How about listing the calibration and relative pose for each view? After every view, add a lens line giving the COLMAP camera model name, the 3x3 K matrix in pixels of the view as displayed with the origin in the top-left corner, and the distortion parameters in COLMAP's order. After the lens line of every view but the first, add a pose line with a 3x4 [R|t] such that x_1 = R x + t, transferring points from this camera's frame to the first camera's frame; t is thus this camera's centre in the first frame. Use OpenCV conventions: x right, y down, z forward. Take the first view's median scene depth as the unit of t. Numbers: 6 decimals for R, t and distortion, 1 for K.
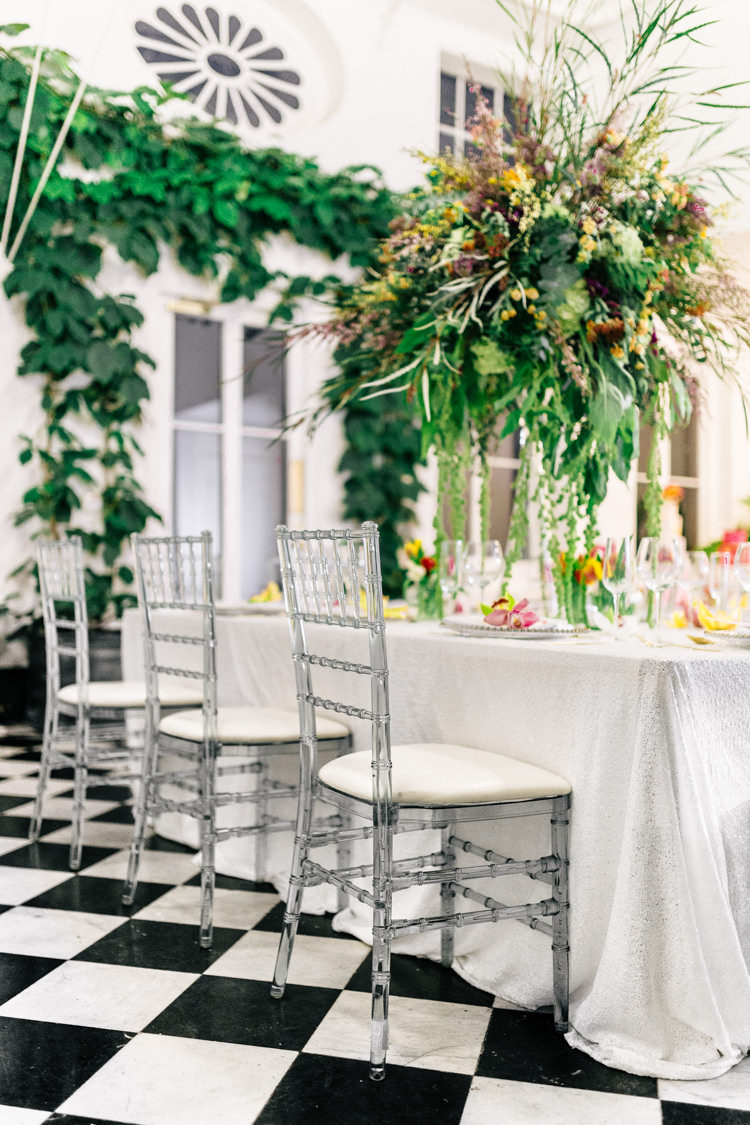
lens RADIAL K [[1147.7, 0, 376.8], [0, 1147.7, 564.8], [0, 0, 1]] dist [0.011862, 0.000000]
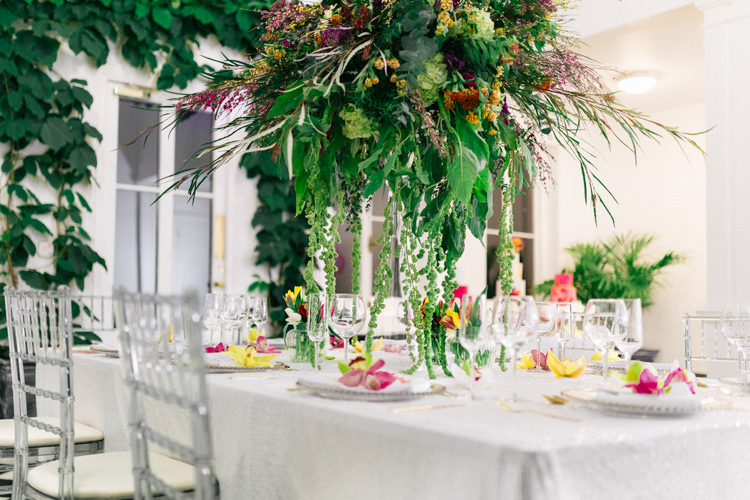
lens RADIAL K [[765.1, 0, 374.2], [0, 765.1, 248.4], [0, 0, 1]] dist [0.011862, 0.000000]
pose [[0.996873, 0.006801, 0.078727, 0.057789], [-0.002880, 0.998754, -0.049813, -0.026032], [-0.078968, 0.049430, 0.995651, 0.279229]]
